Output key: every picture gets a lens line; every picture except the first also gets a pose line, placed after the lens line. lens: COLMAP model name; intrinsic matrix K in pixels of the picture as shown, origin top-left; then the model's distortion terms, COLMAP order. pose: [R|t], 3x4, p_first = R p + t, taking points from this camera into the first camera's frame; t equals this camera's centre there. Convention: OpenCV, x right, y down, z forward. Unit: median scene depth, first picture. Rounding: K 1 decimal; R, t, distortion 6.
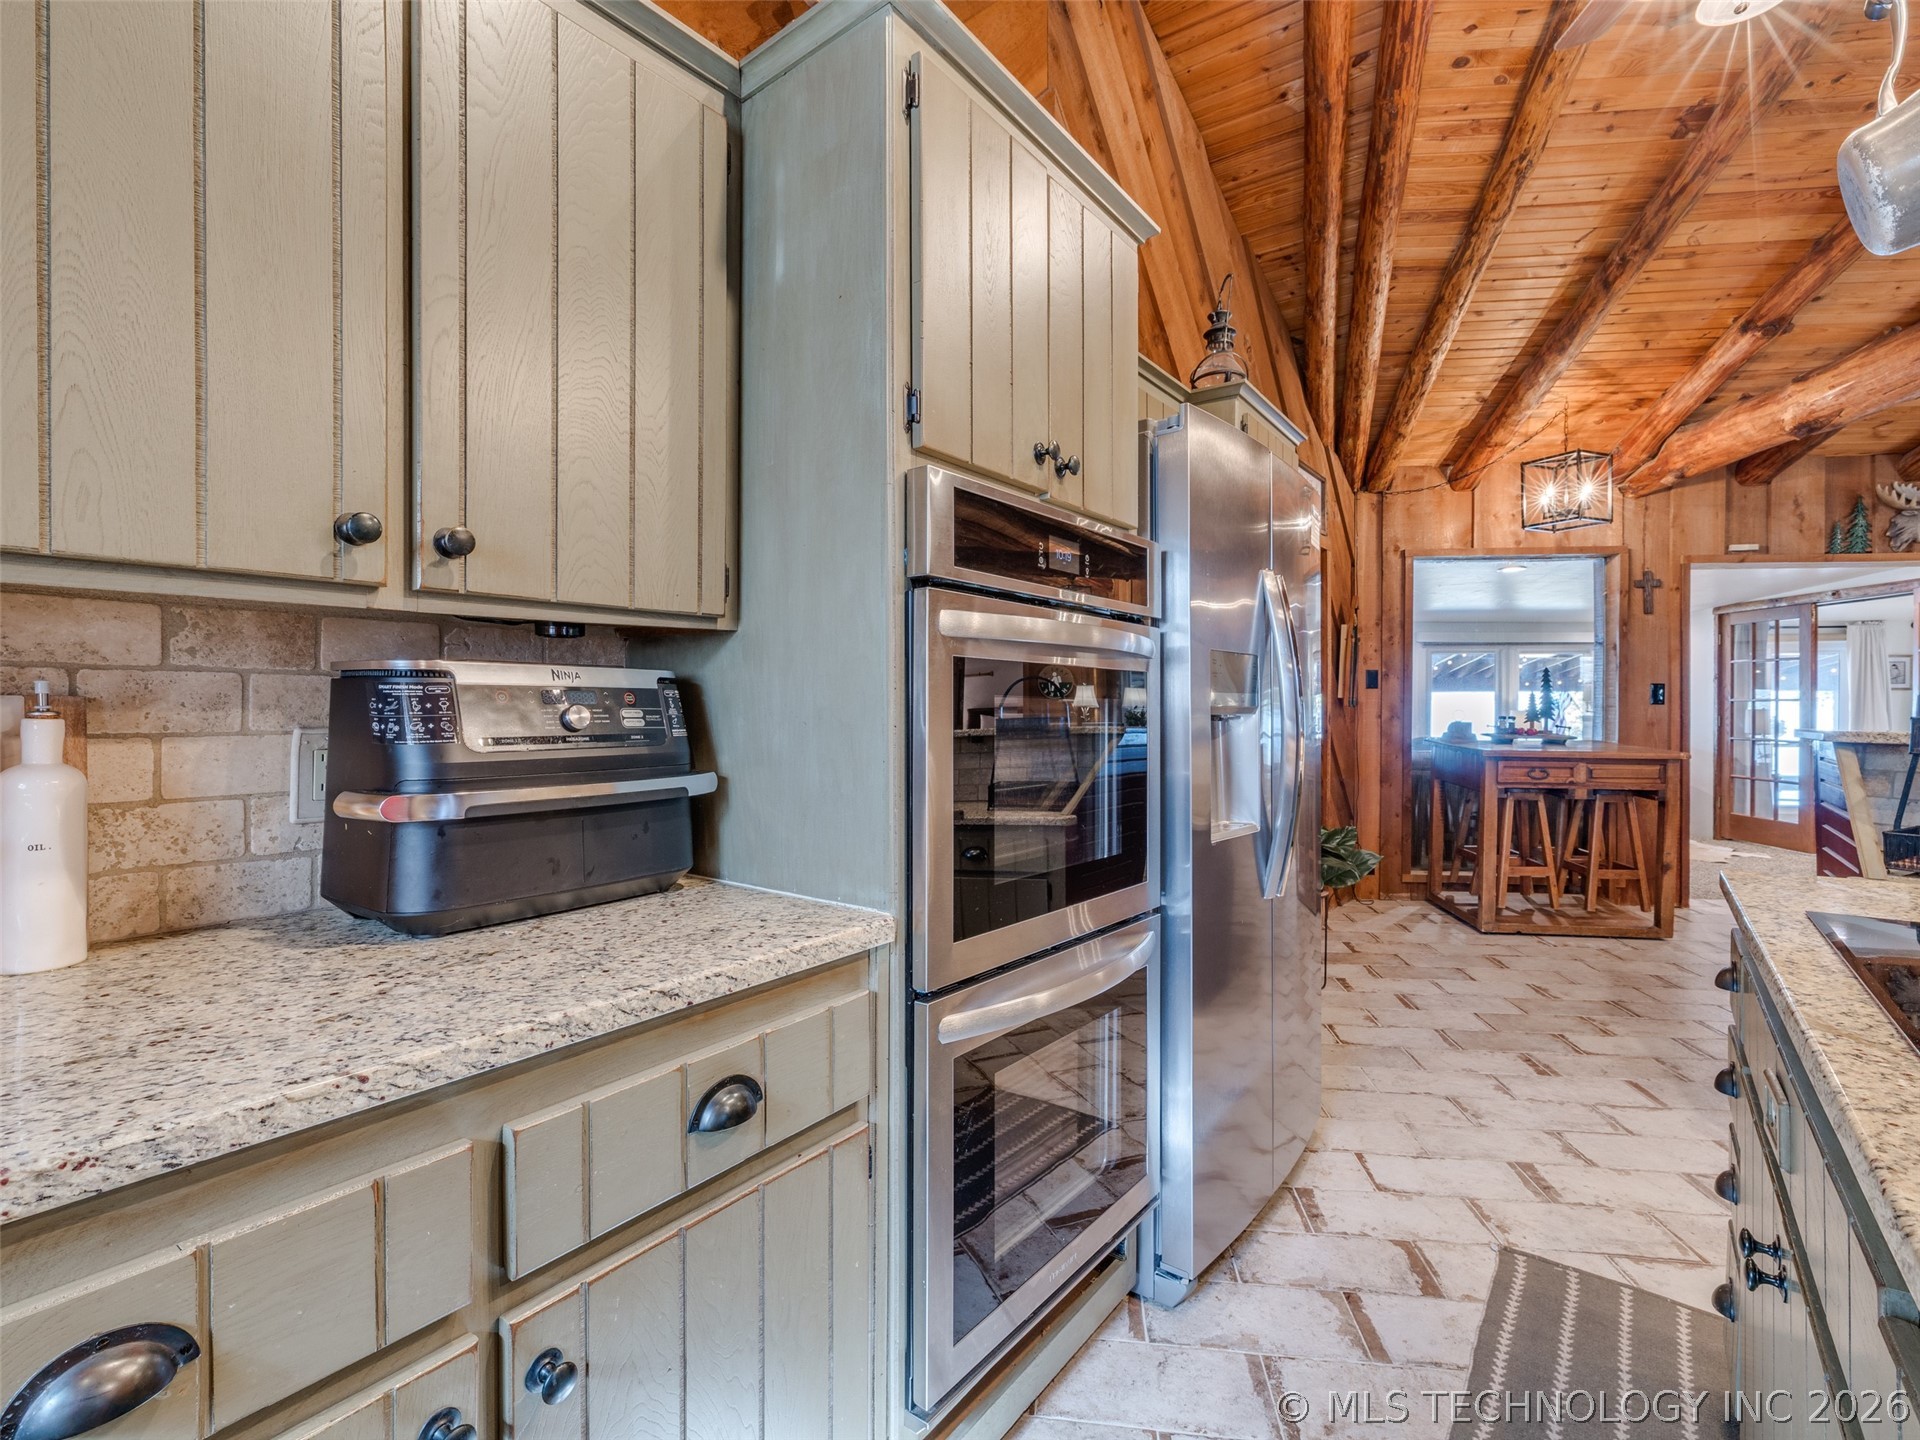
lens RADIAL K [[895.1, 0, 965.0], [0, 895.1, 710.2], [0, 0, 1]] dist [-0.000965, 0.000372]
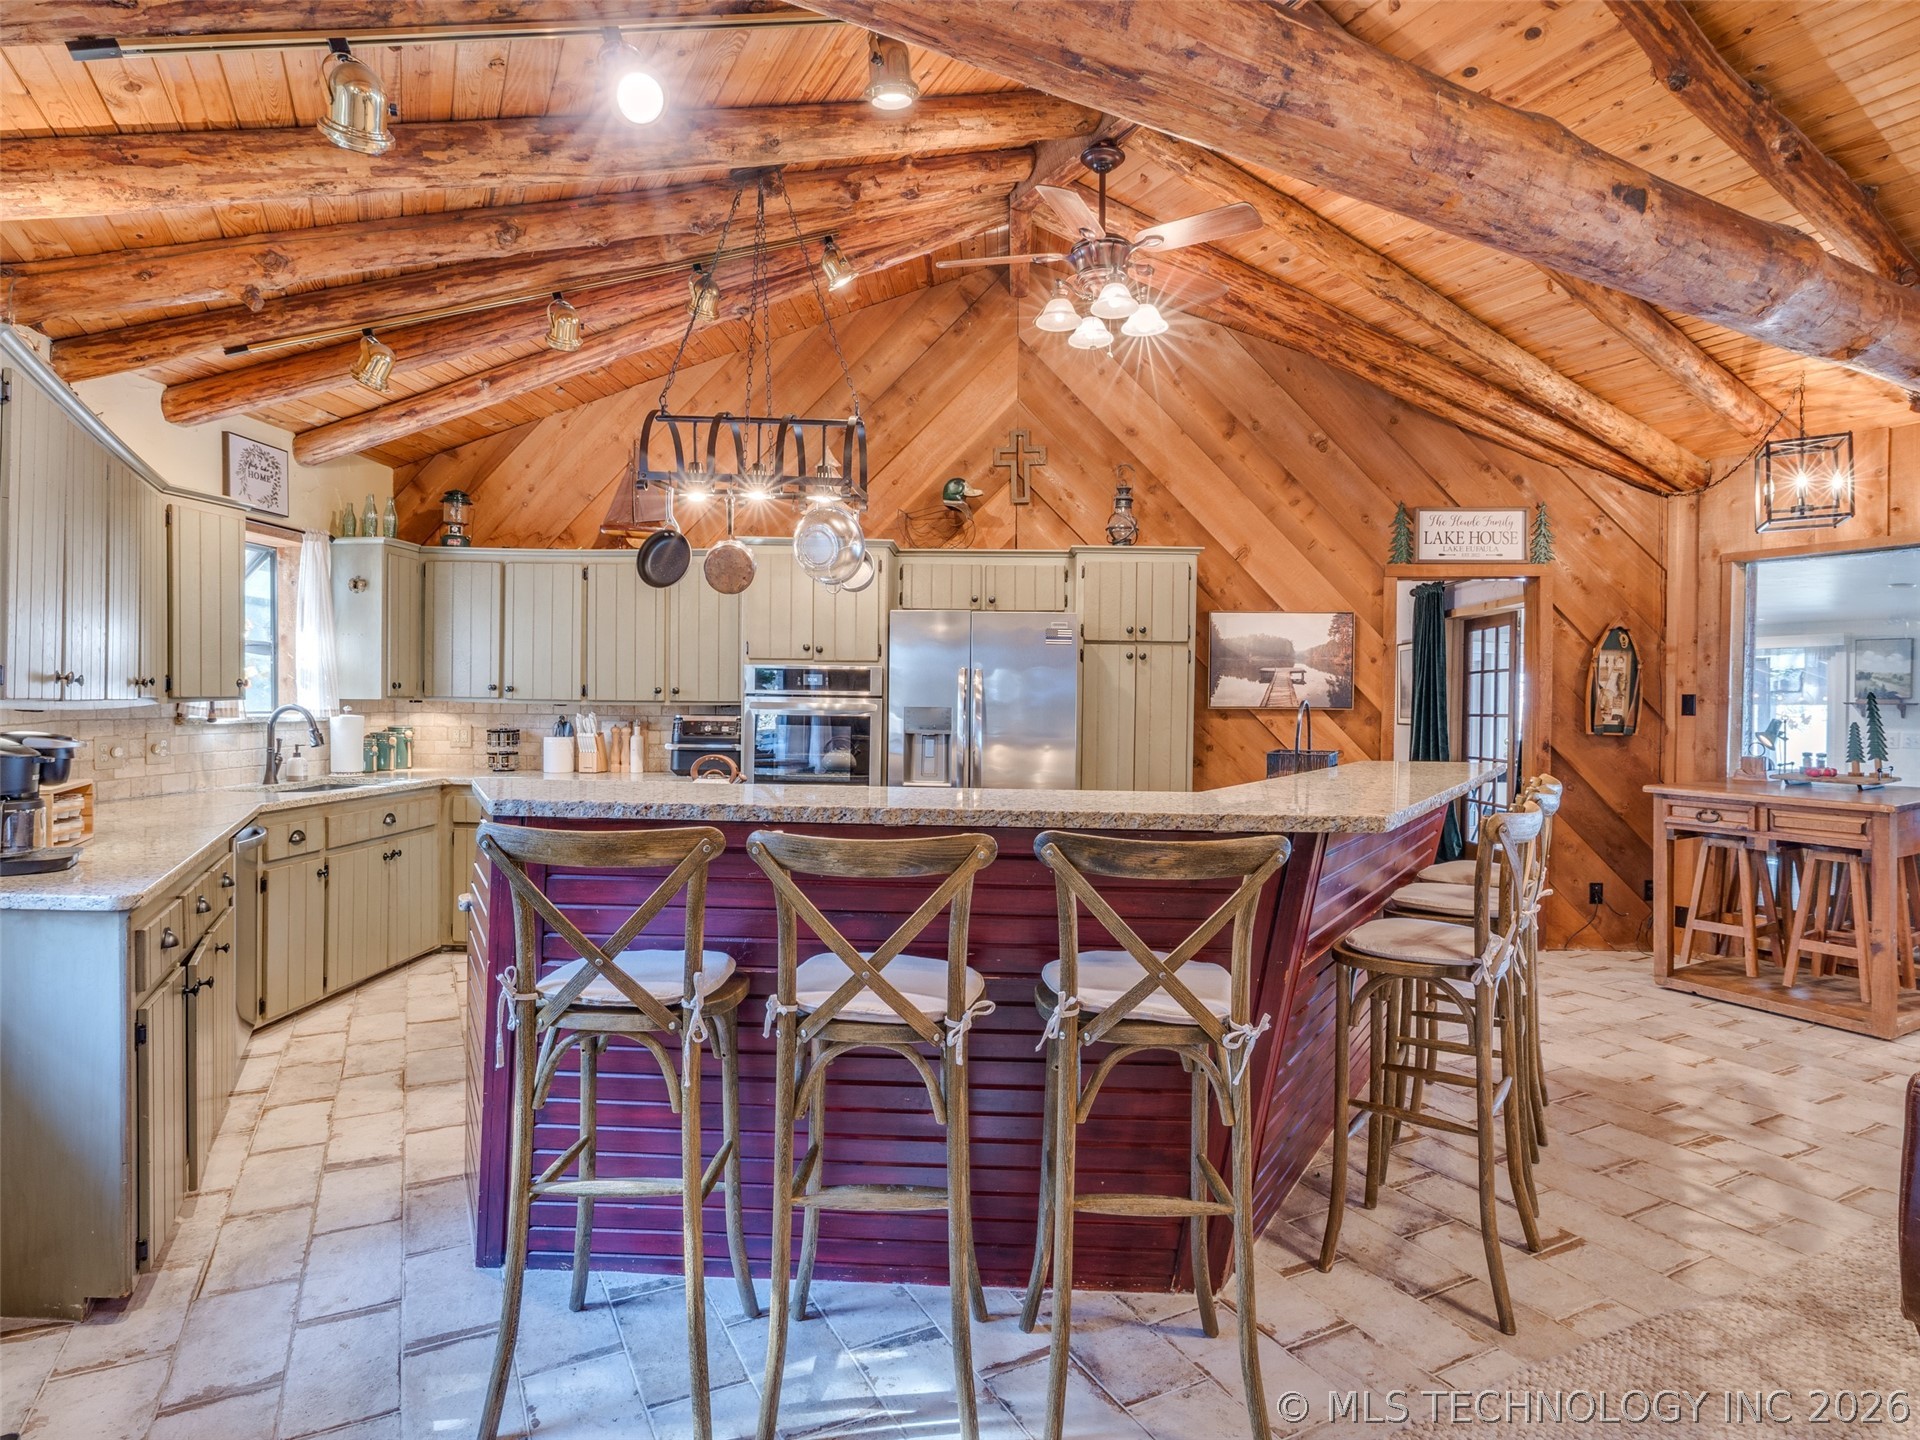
lens RADIAL K [[1063.4, 0, 970.2], [0, 1063.4, 709.7], [0, 0, 1]] dist [-0.009462, 0.001202]
pose [[0.567160, 0.010172, -0.823545, 1.077798], [-0.013151, 0.999908, 0.003293, -0.028057], [0.823503, 0.008963, 0.567242, -0.195526]]
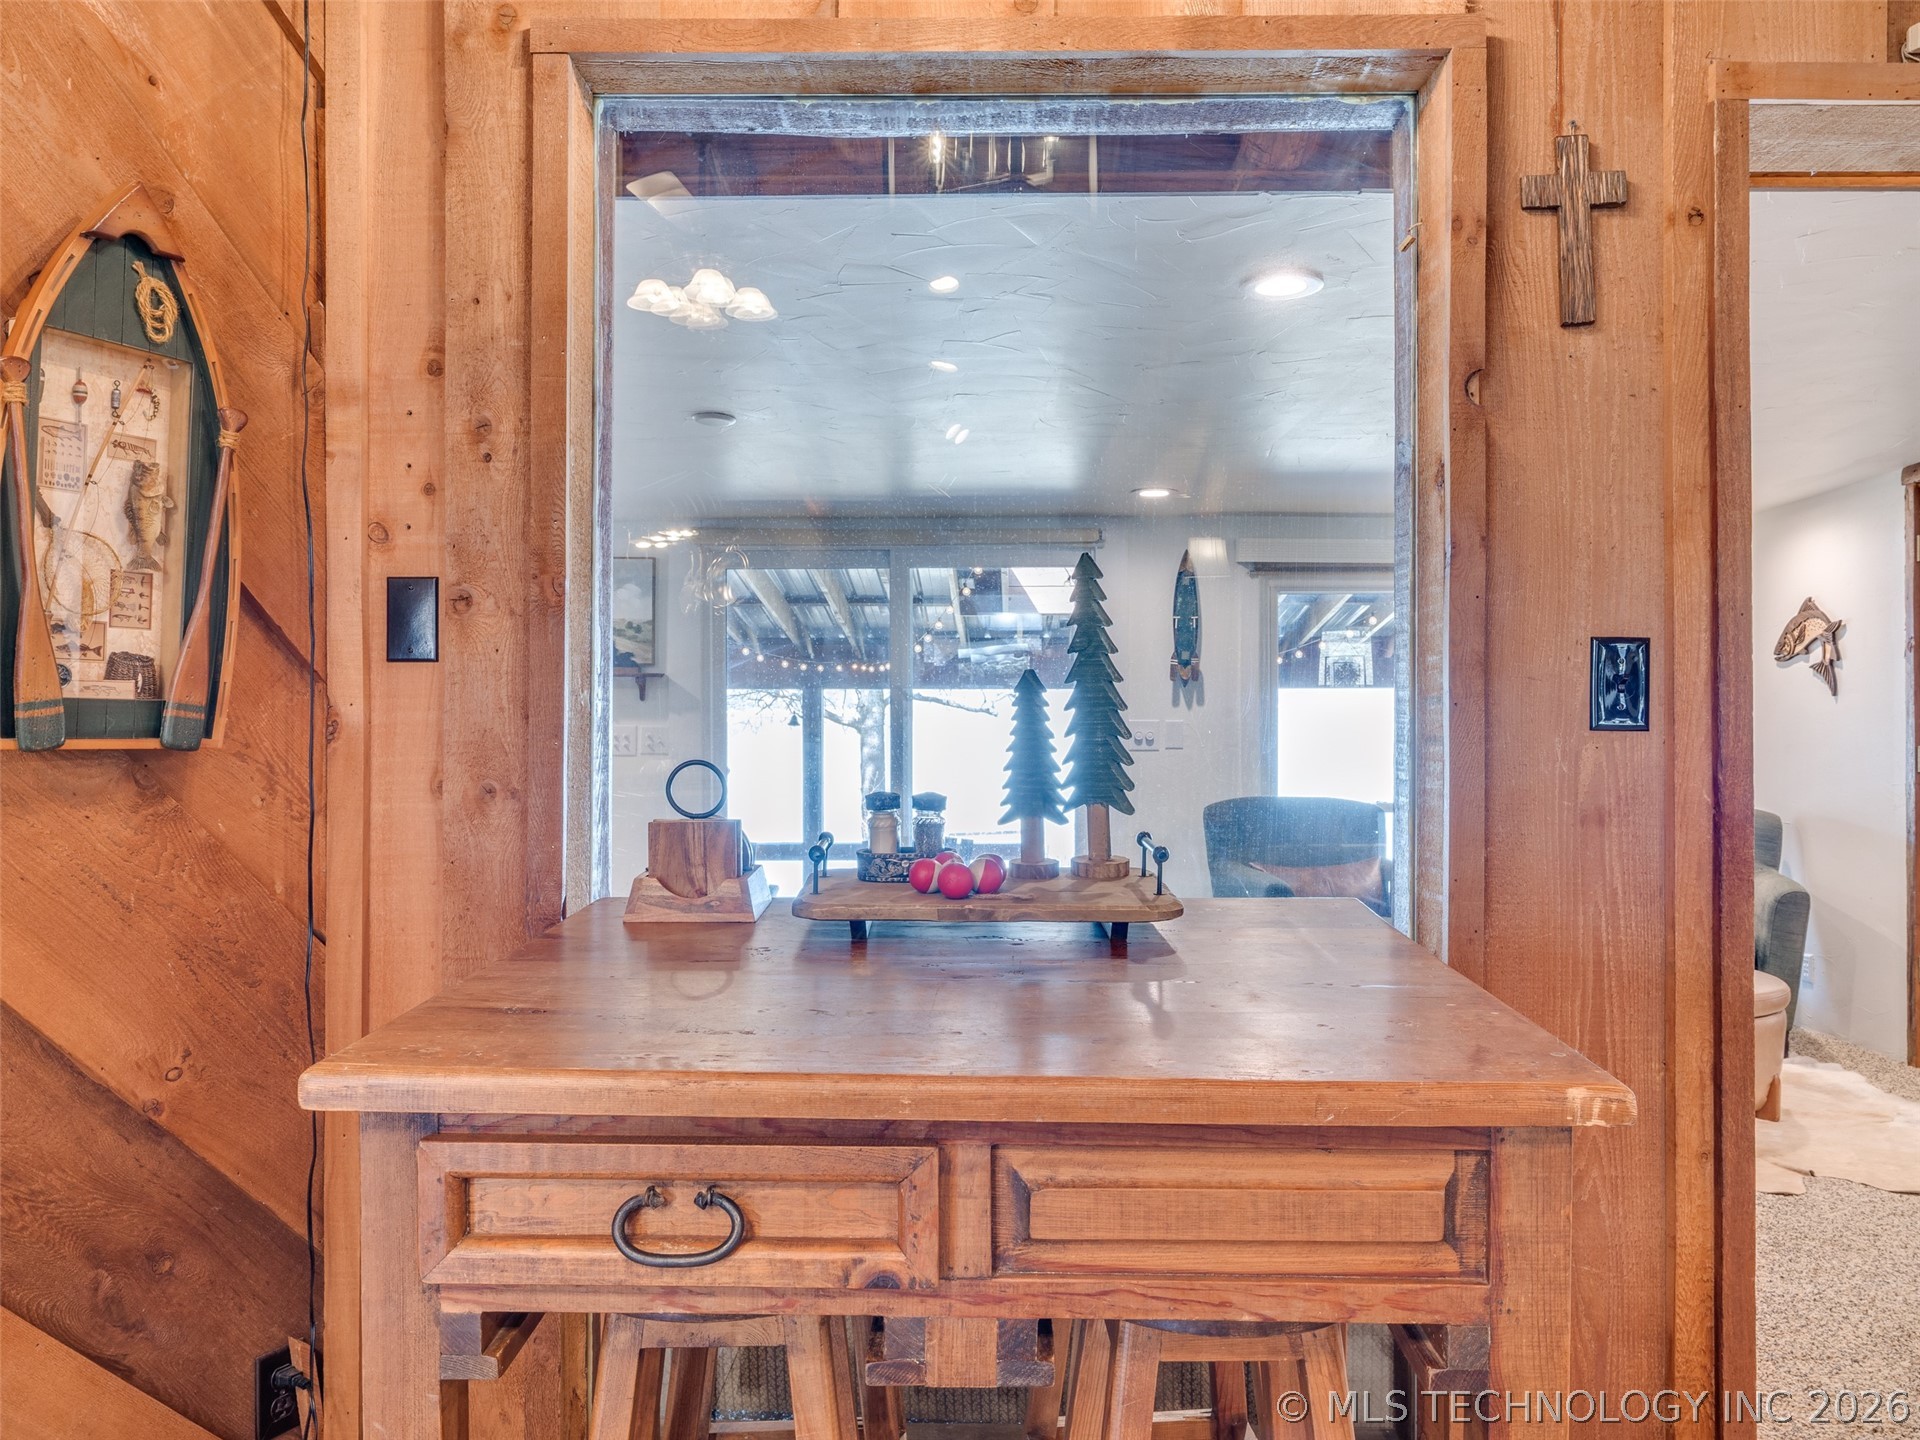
lens RADIAL K [[1436.8, 0, 956.3], [0, 1436.8, 712.3], [0, 0, 1]] dist [0.000249, -0.000945]
pose [[0.995220, -0.001543, 0.097646, 0.656715], [0.001887, 0.999992, -0.003429, -0.011783], [-0.097640, 0.003597, 0.995215, 0.752754]]
